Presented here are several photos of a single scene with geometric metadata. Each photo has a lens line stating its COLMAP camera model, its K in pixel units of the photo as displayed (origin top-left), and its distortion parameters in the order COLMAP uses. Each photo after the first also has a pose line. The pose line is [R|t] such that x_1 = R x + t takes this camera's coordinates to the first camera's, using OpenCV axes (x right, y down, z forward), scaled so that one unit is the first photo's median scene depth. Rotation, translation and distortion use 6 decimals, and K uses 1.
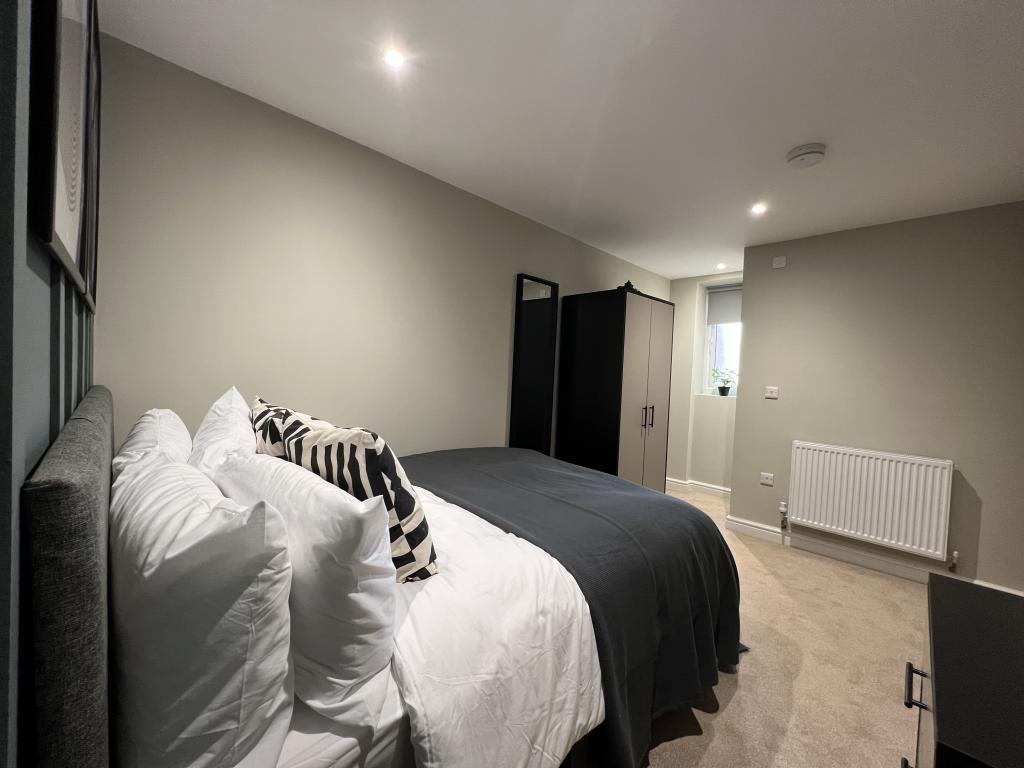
lens RADIAL K [[409.1, 0, 511.7], [0, 409.1, 380.4], [0, 0, 1]] dist [-0.002790, 0.000862]
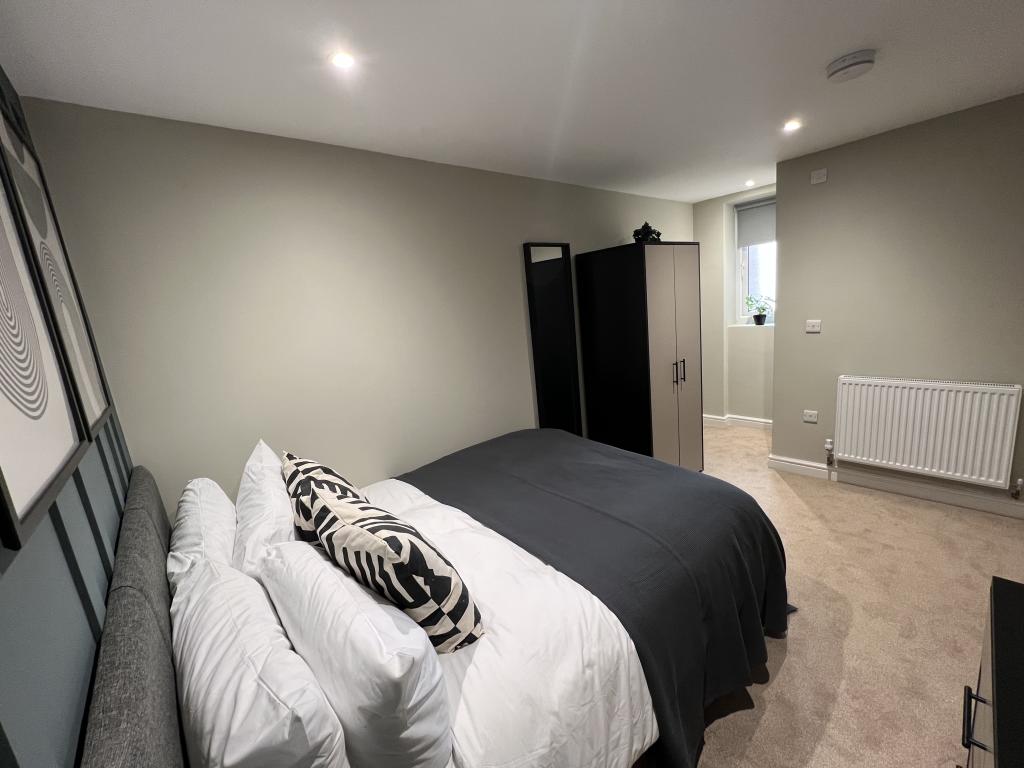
lens RADIAL K [[410.6, 0, 512.1], [0, 410.6, 380.4], [0, 0, 1]] dist [-0.002611, 0.000603]
pose [[0.987874, -0.133672, -0.078976, 0.042263], [0.145056, 0.975984, 0.162523, -0.230212], [0.055354, -0.172008, 0.983539, 0.062165]]
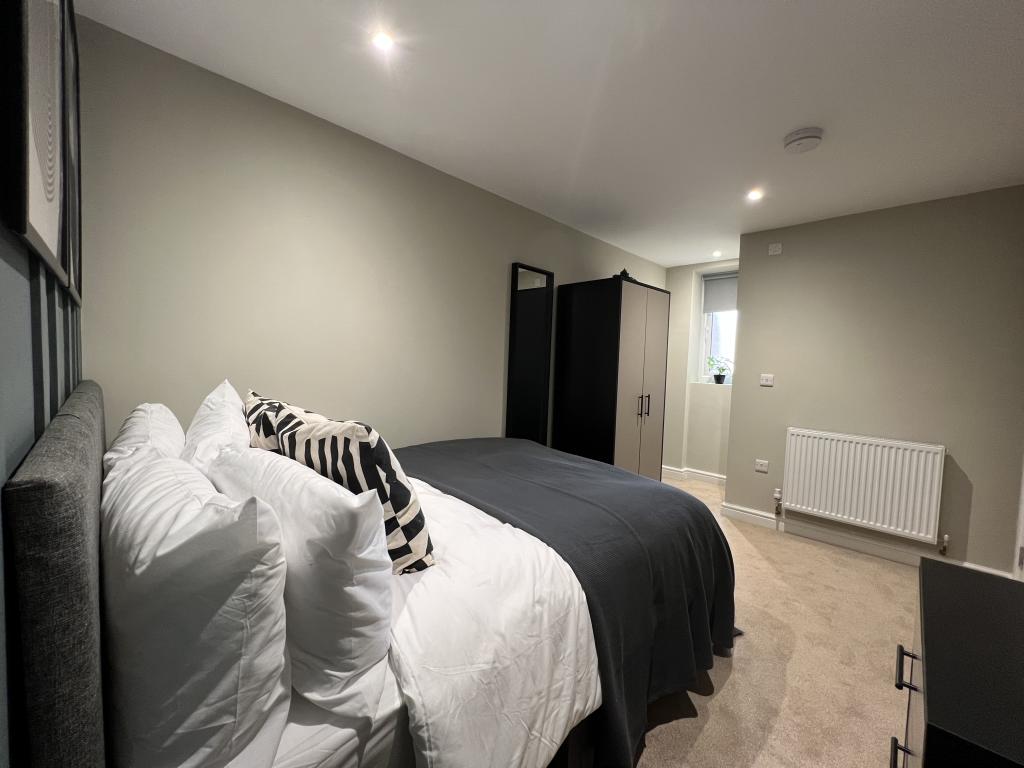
lens RADIAL K [[409.1, 0, 511.6], [0, 409.1, 380.4], [0, 0, 1]] dist [-0.002790, 0.000862]
pose [[0.999916, -0.010098, 0.008143, 0.002993], [0.009894, 0.999646, 0.024703, -0.001650], [-0.008389, -0.024621, 0.999662, 0.005638]]
